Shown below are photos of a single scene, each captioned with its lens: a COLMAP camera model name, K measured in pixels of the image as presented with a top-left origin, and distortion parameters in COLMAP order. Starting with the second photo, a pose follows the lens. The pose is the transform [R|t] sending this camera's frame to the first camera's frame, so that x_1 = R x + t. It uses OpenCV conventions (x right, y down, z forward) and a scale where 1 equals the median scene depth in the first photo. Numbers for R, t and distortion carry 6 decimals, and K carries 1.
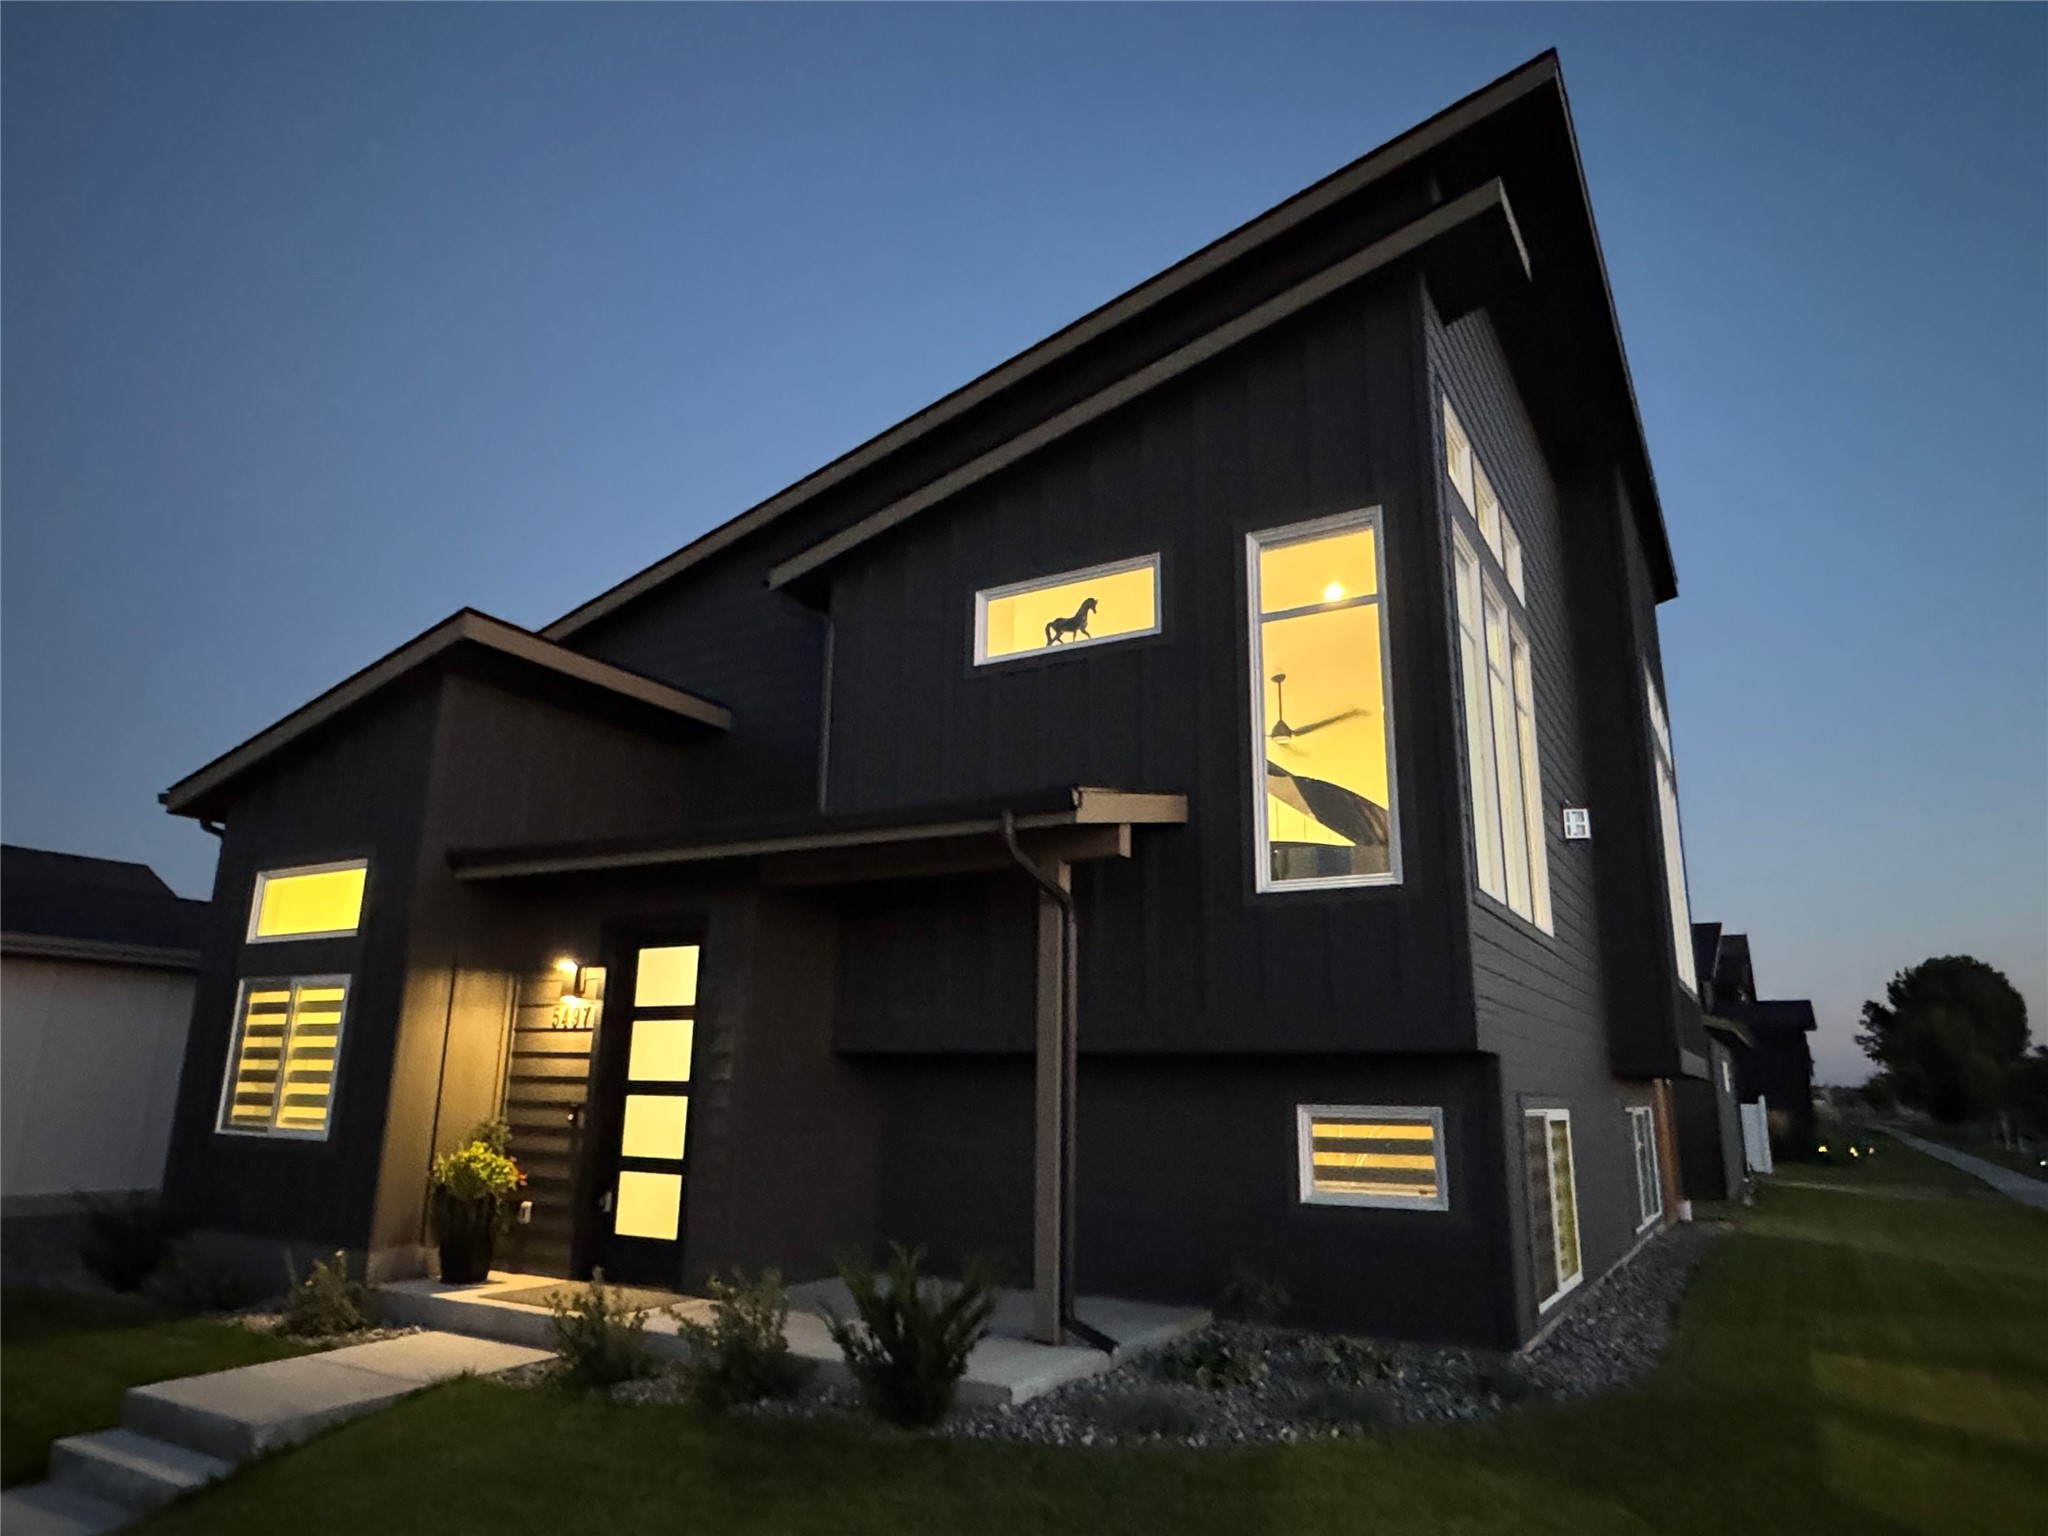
lens RADIAL K [[1257.7, 0, 1023.4], [0, 1257.7, 778.9], [0, 0, 1]] dist [-0.002846, -0.000113]
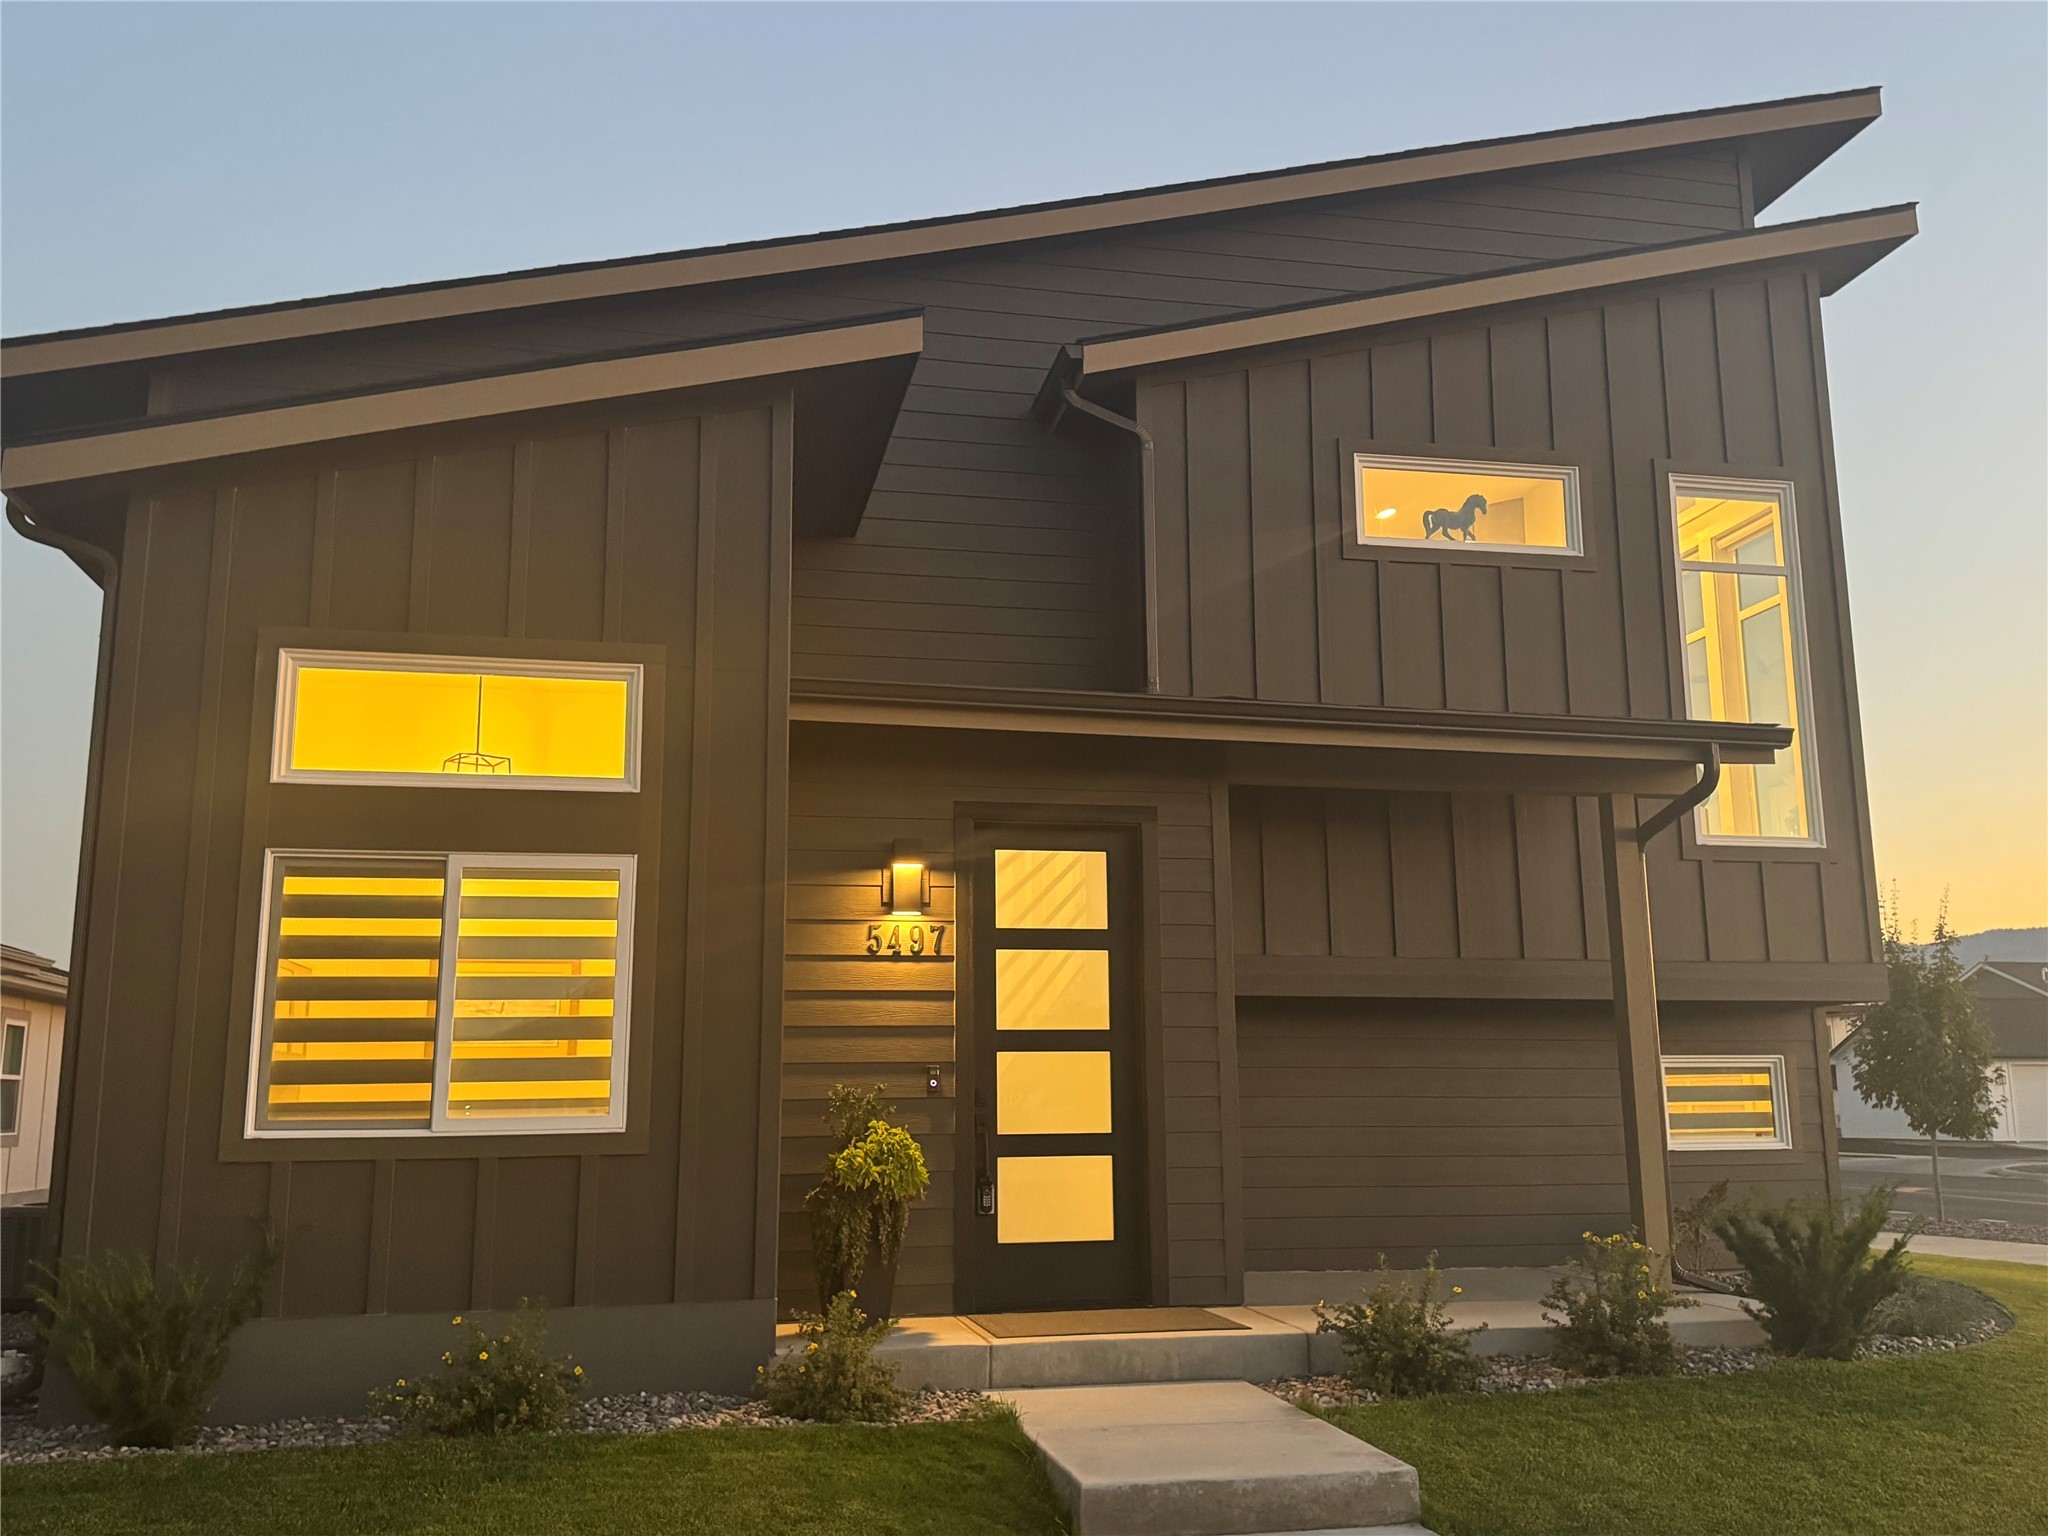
lens RADIAL K [[1756.4, 0, 1024.0], [0, 1756.4, 768.0], [0, 0, 1]] dist [0.158744, -0.262118]
pose [[0.732359, 0.102066, 0.673225, -0.993099], [-0.145082, 0.989389, 0.007826, 0.081827], [-0.665283, -0.103404, 0.739396, 0.262817]]
